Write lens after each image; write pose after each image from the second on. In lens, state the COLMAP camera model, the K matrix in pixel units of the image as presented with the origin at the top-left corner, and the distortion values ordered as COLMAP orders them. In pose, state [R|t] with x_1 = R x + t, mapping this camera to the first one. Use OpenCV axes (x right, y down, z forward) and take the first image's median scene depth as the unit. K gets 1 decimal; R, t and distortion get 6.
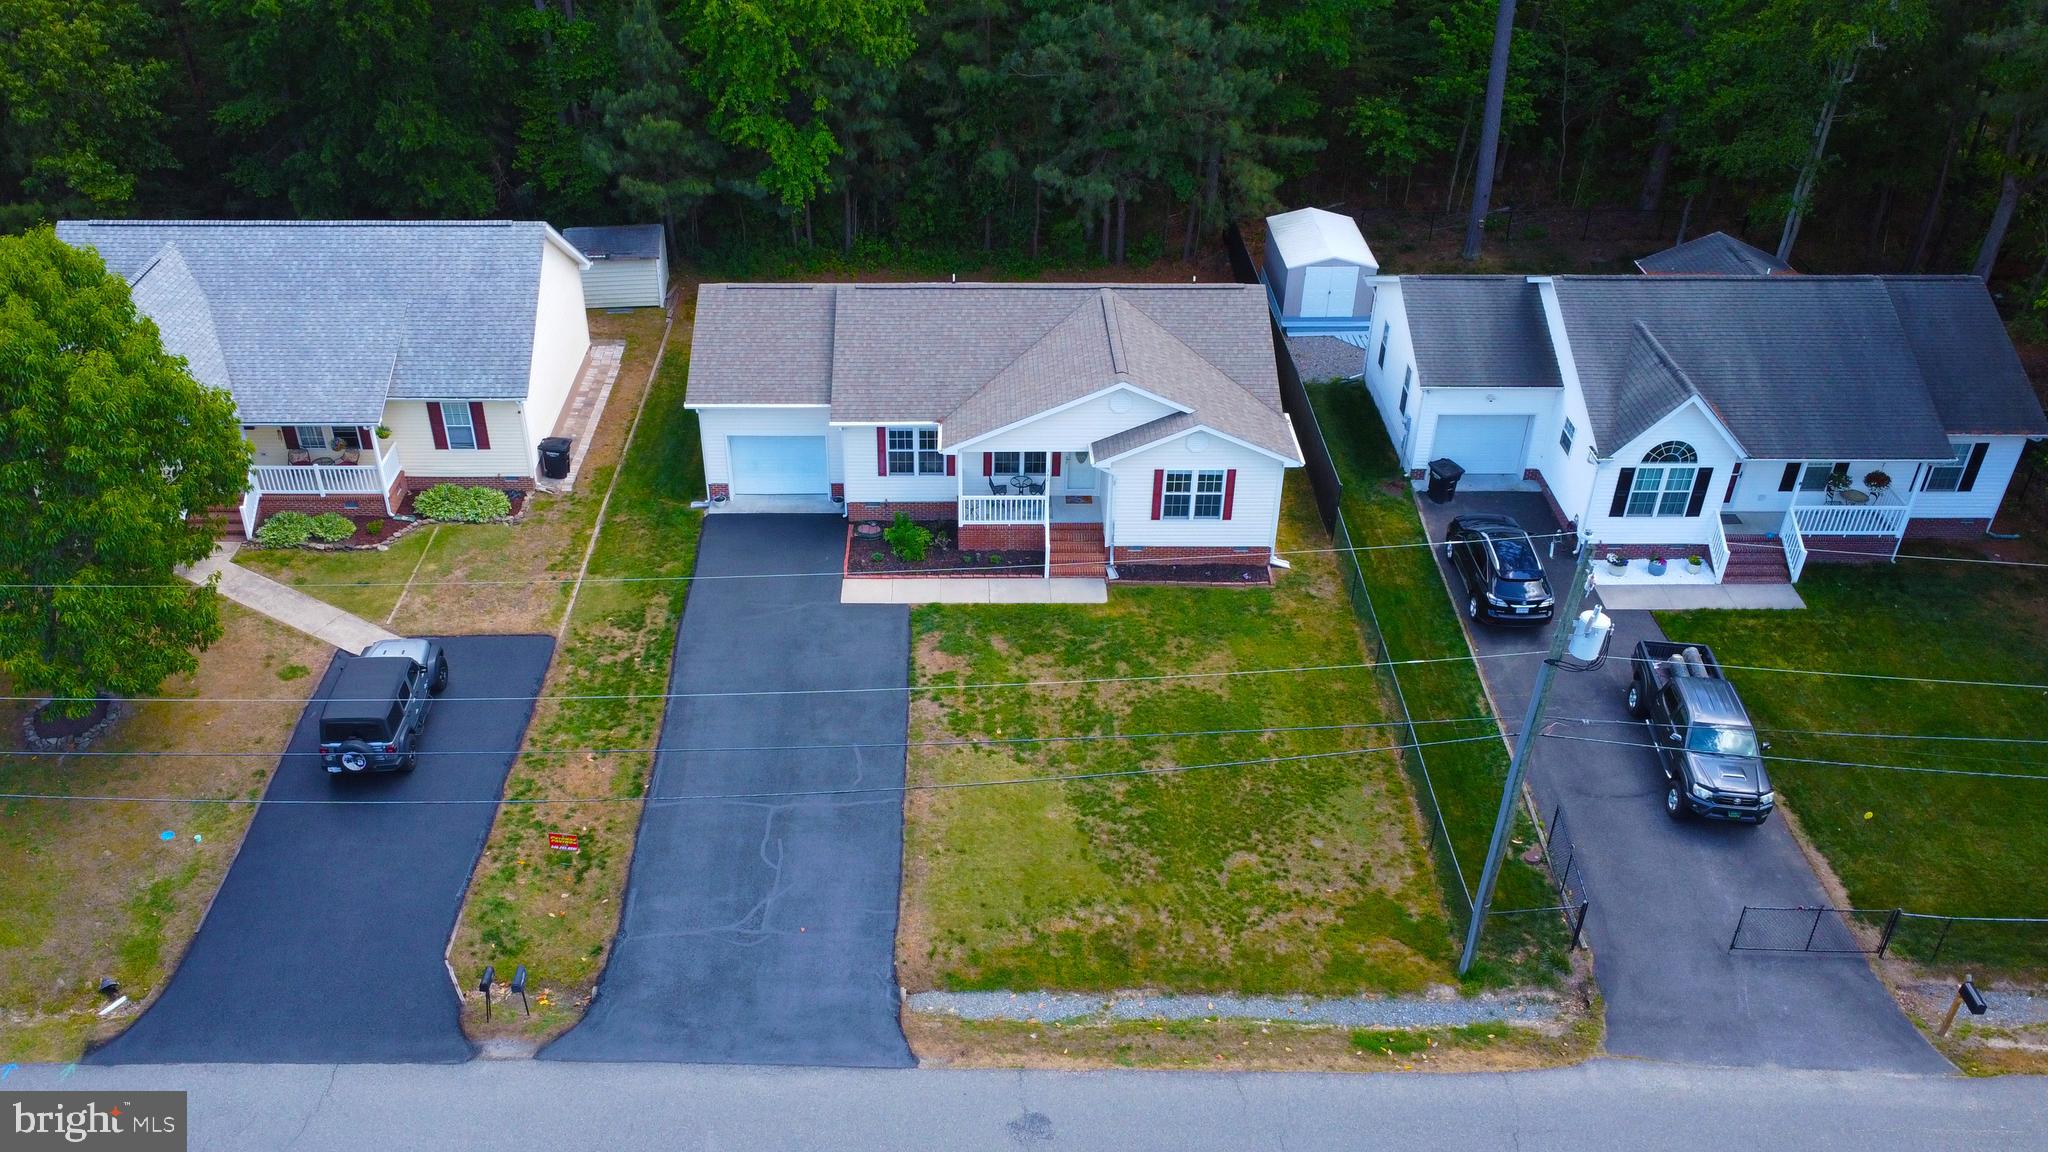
lens RADIAL K [[1646.1, 0, 977.5], [0, 1646.1, 609.0], [0, 0, 1]] dist [0.000133, 0.003416]
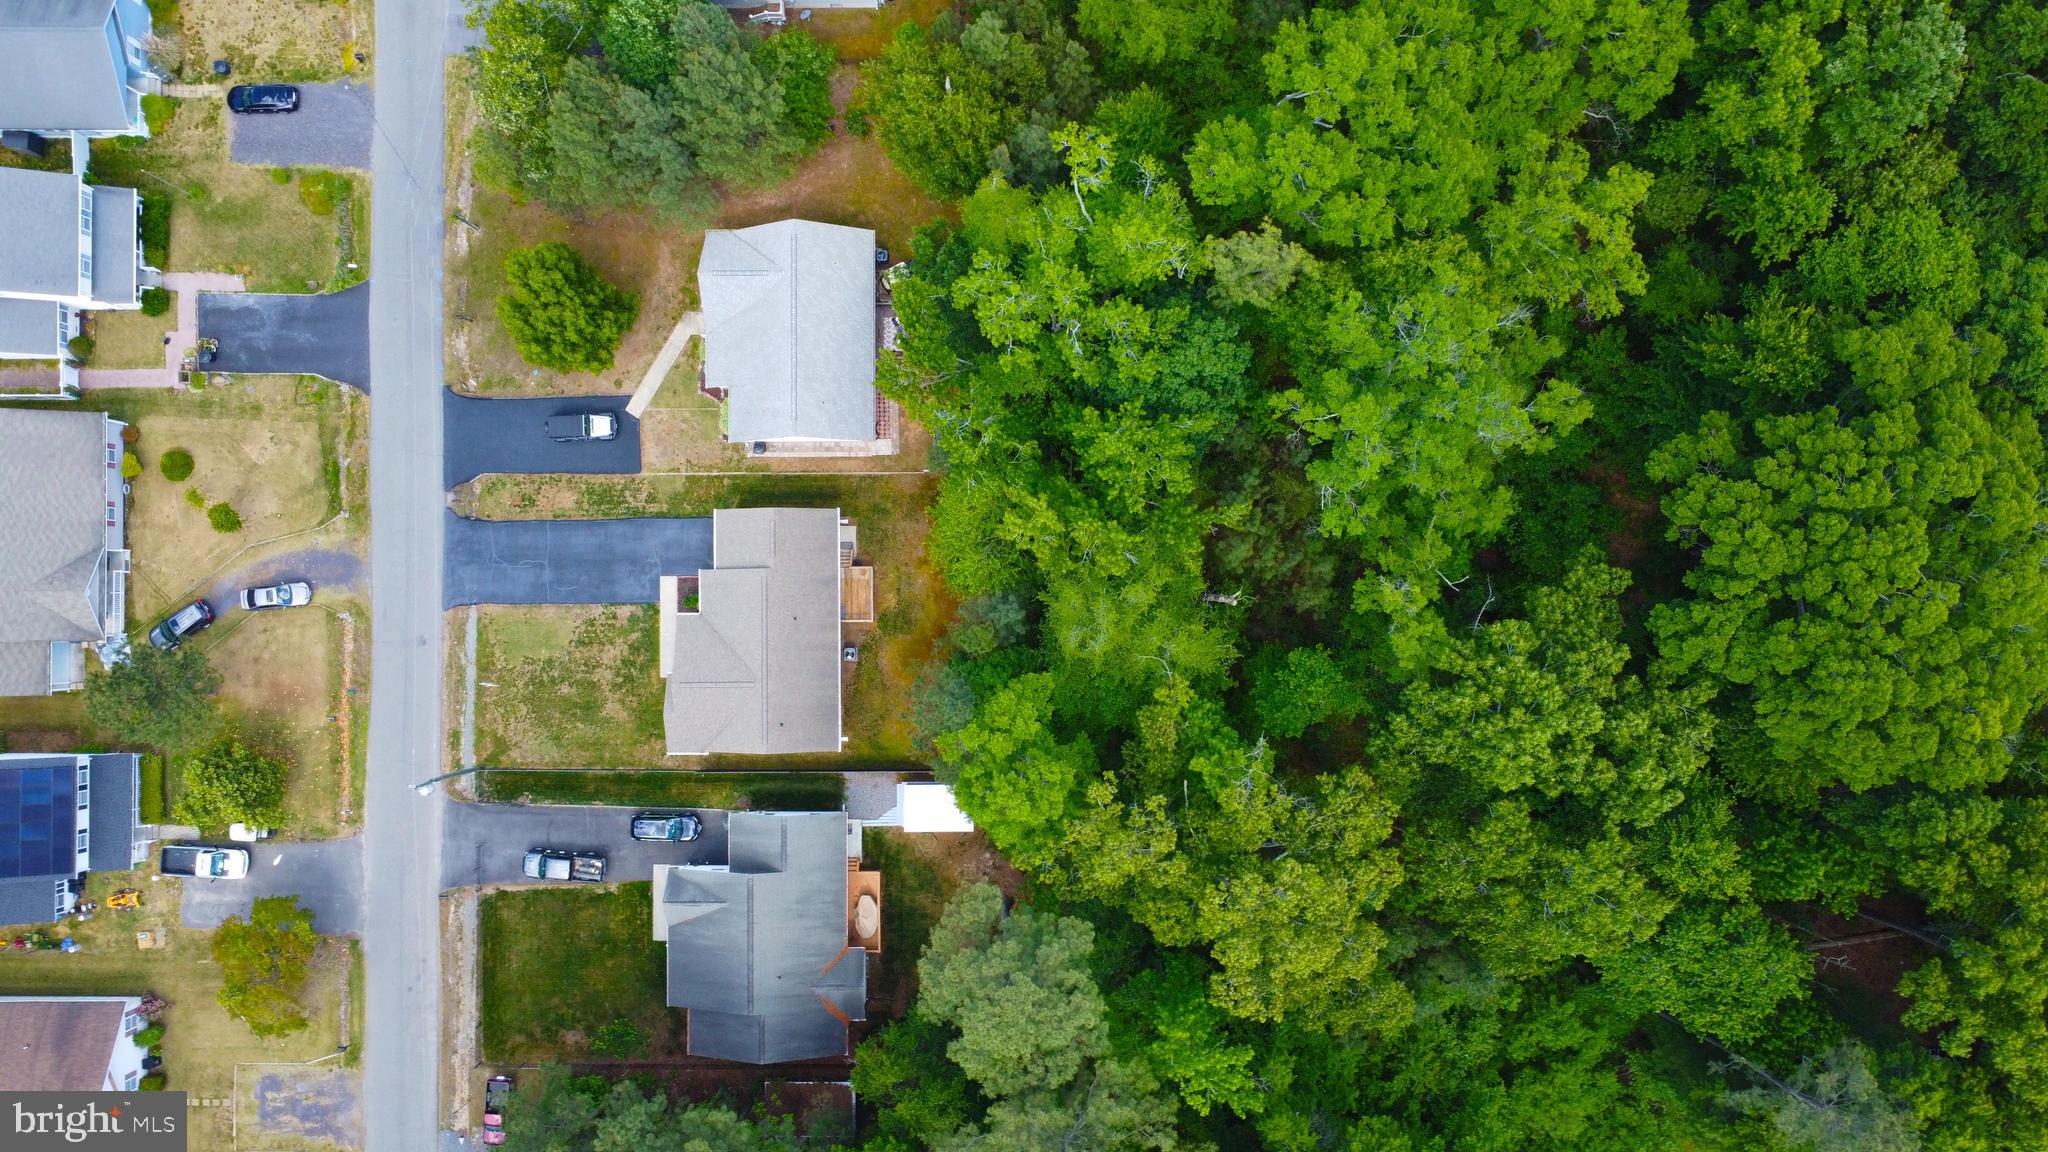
lens RADIAL K [[1577.2, 0, 1023.5], [0, 1577.2, 577.0], [0, 0, 1]] dist [-0.001113, 0.007804]
pose [[-0.001608, 0.999998, -0.001045, -0.080106], [-0.557731, -0.000029, 0.830022, -2.424560], [0.830020, 0.001917, 0.557730, 0.071076]]
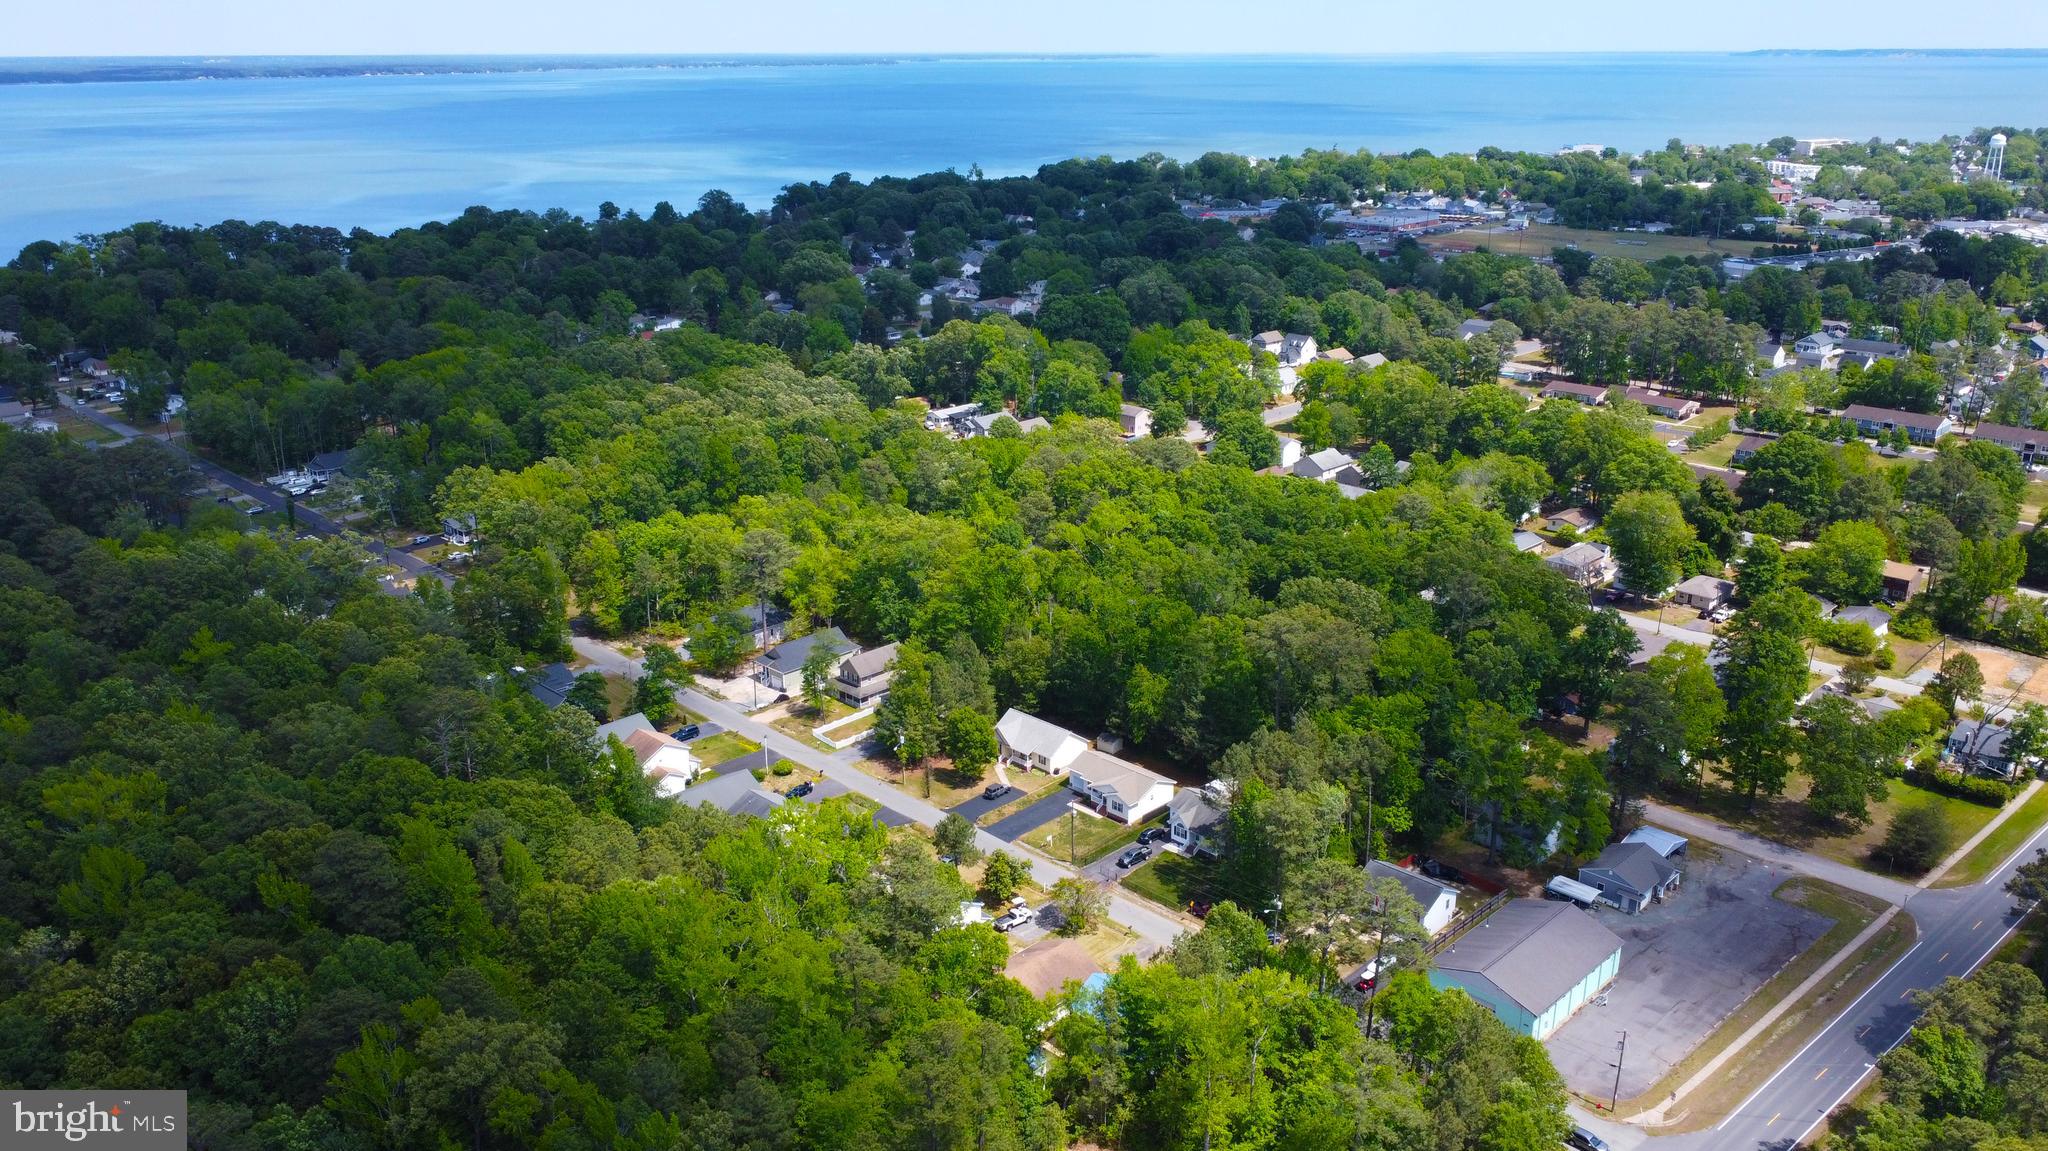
lens RADIAL K [[1577.2, 0, 1014.4], [0, 1577.2, 573.6], [0, 0, 1]] dist [-0.001113, 0.007804]
pose [[0.703155, 0.217812, -0.676854, 3.494110], [-0.396916, 0.910044, -0.119487, -0.006810], [0.589941, 0.352672, 0.726355, -3.591615]]
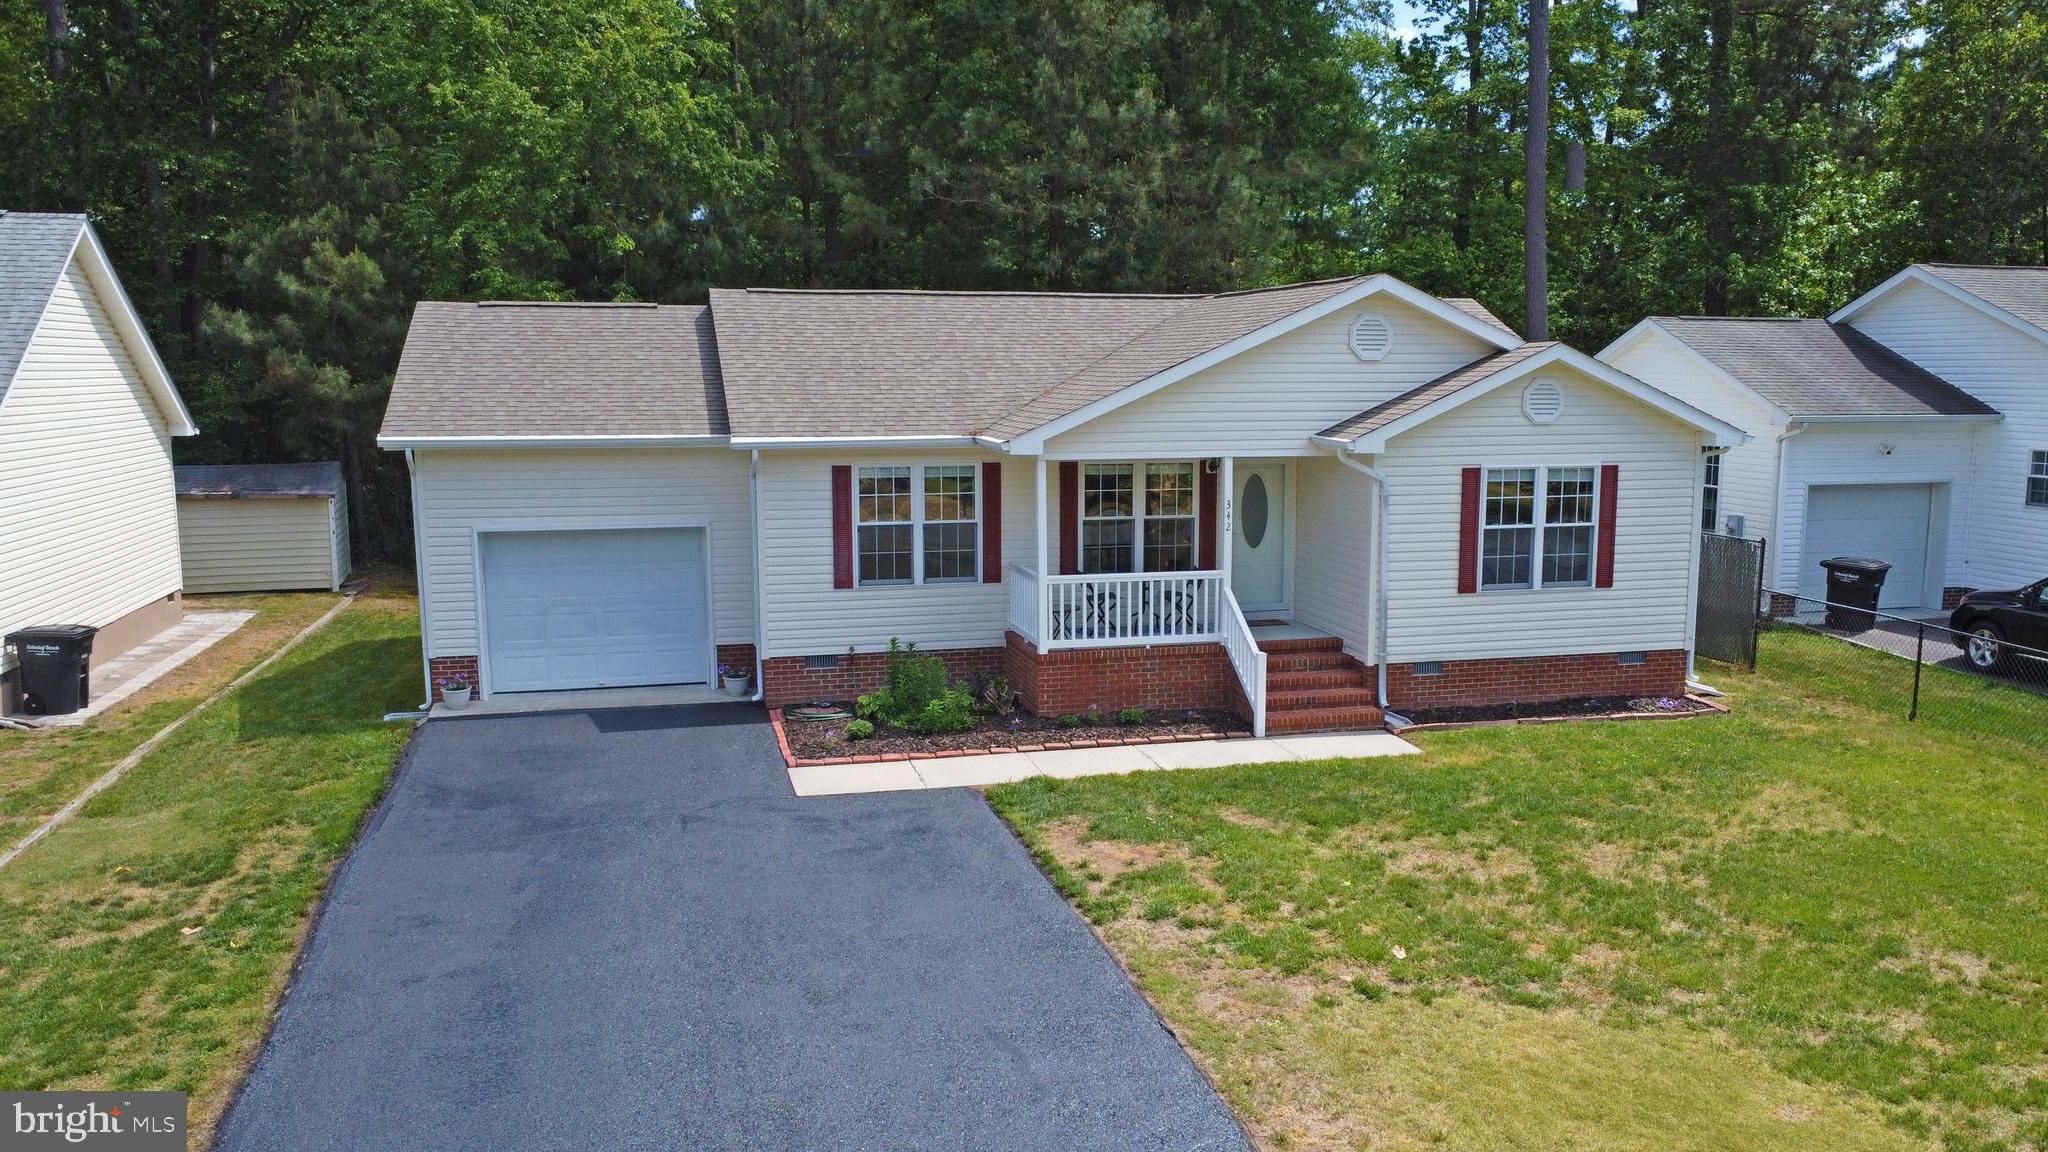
lens RADIAL K [[1577.2, 0, 1068.5], [0, 1577.2, 616.8], [0, 0, 1]] dist [-0.001113, 0.007804]
pose [[0.968061, -0.038182, 0.247792, -0.110995], [0.141504, 0.899081, -0.414283, 0.120179], [-0.206967, 0.436115, 0.875767, 0.642533]]
